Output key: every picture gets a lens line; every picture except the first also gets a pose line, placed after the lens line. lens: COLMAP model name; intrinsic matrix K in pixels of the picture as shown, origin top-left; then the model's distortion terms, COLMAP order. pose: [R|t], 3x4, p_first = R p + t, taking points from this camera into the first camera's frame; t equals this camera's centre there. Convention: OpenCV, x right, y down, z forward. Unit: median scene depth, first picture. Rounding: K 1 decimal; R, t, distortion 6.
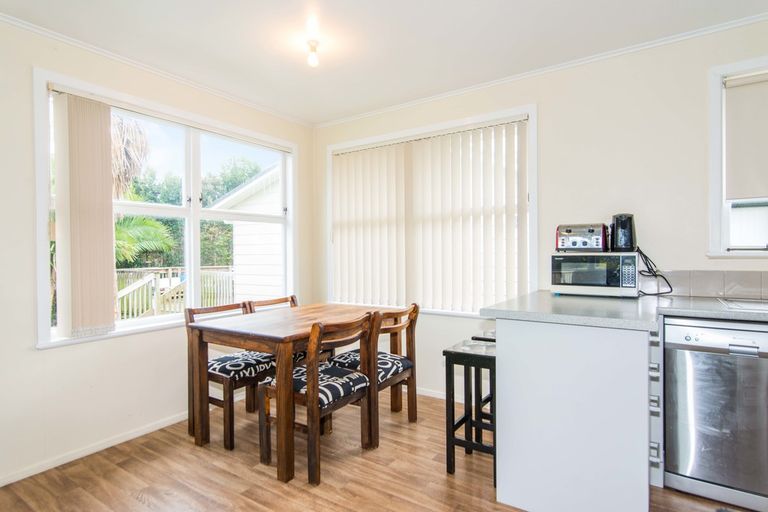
lens RADIAL K [[422.9, 0, 385.4], [0, 422.9, 259.3], [0, 0, 1]] dist [0.021737, 0.000487]
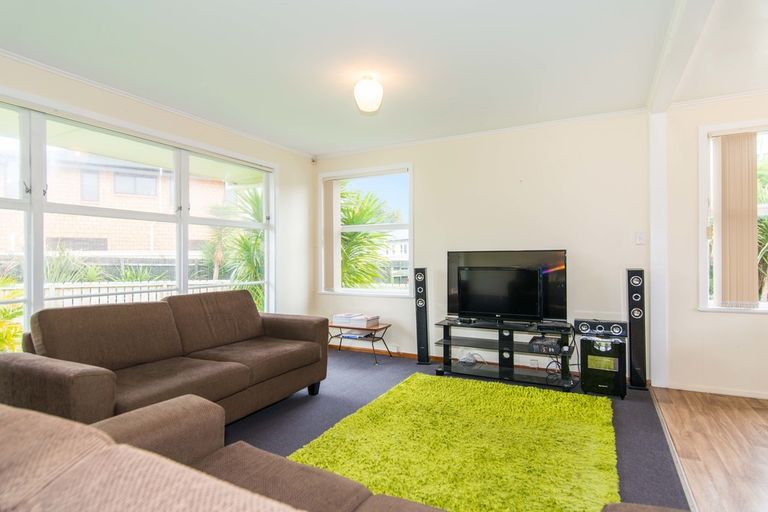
lens RADIAL K [[412.3, 0, 384.0], [0, 412.3, 256.0], [0, 0, 1]] dist [0.002693, 0.000567]
pose [[0.126088, 0.002751, -0.992015, 0.447169], [-0.013176, 0.999913, 0.001098, 0.026308], [0.991932, 0.012933, 0.126114, -0.261586]]
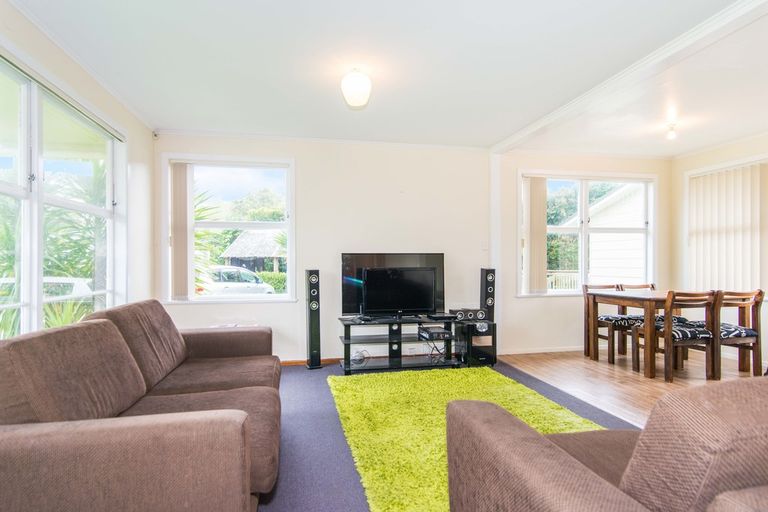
lens RADIAL K [[422.9, 0, 385.4], [0, 422.9, 259.3], [0, 0, 1]] dist [0.021737, 0.000487]
pose [[0.722571, 0.005172, -0.691277, 0.168954], [-0.016894, 0.999805, -0.010177, 0.045535], [0.691090, 0.019032, 0.722518, -0.907133]]
